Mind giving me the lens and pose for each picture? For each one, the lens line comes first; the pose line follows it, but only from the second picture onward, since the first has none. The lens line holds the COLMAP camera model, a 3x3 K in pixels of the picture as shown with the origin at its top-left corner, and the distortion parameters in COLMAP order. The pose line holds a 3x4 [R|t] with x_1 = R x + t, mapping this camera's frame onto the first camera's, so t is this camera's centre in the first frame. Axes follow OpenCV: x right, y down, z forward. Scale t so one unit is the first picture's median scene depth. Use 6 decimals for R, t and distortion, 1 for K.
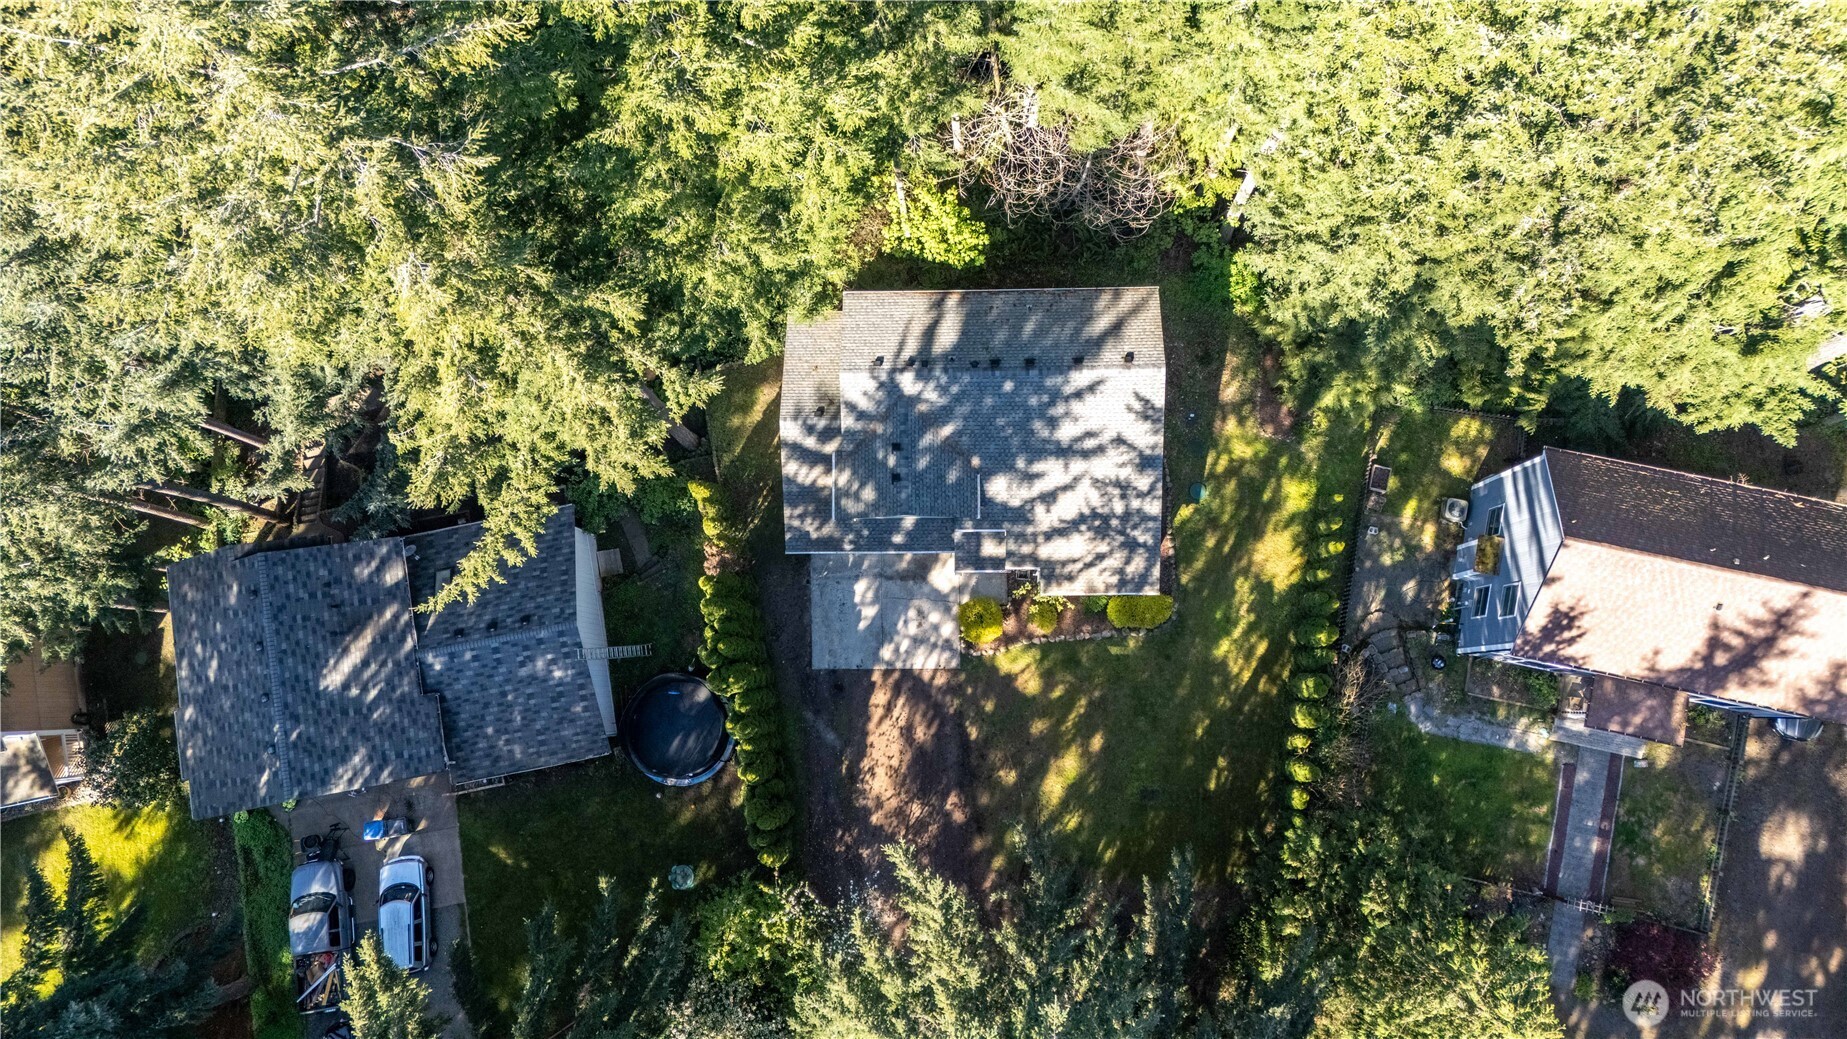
lens RADIAL K [[1389.5, 0, 923.5], [0, 1389.5, 519.5], [0, 0, 1]] dist [-0.000867, -0.008695]
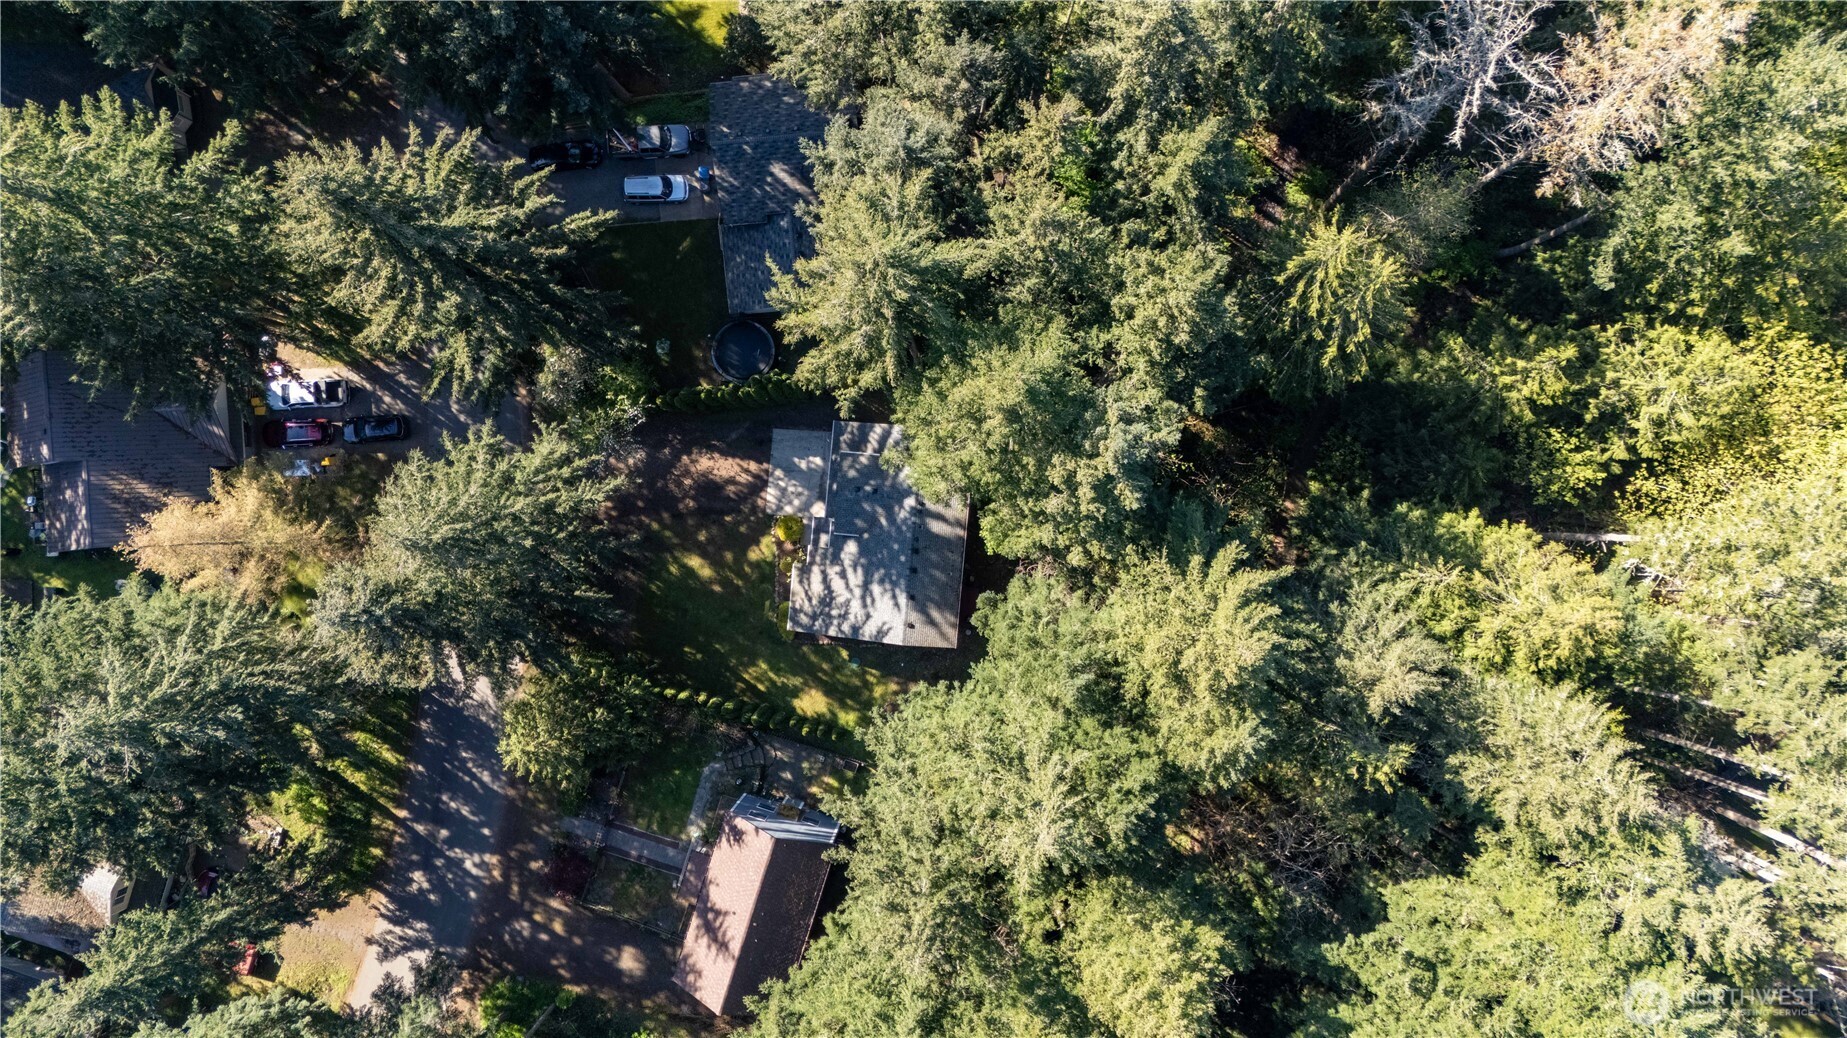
lens RADIAL K [[1389.5, 0, 923.5], [0, 1389.5, 519.0], [0, 0, 1]] dist [-0.000867, -0.008695]
pose [[-0.094696, 0.994417, 0.046565, -0.071906], [-0.979990, -0.101344, 0.171315, -0.410364], [0.175078, -0.029410, 0.984115, -0.722112]]
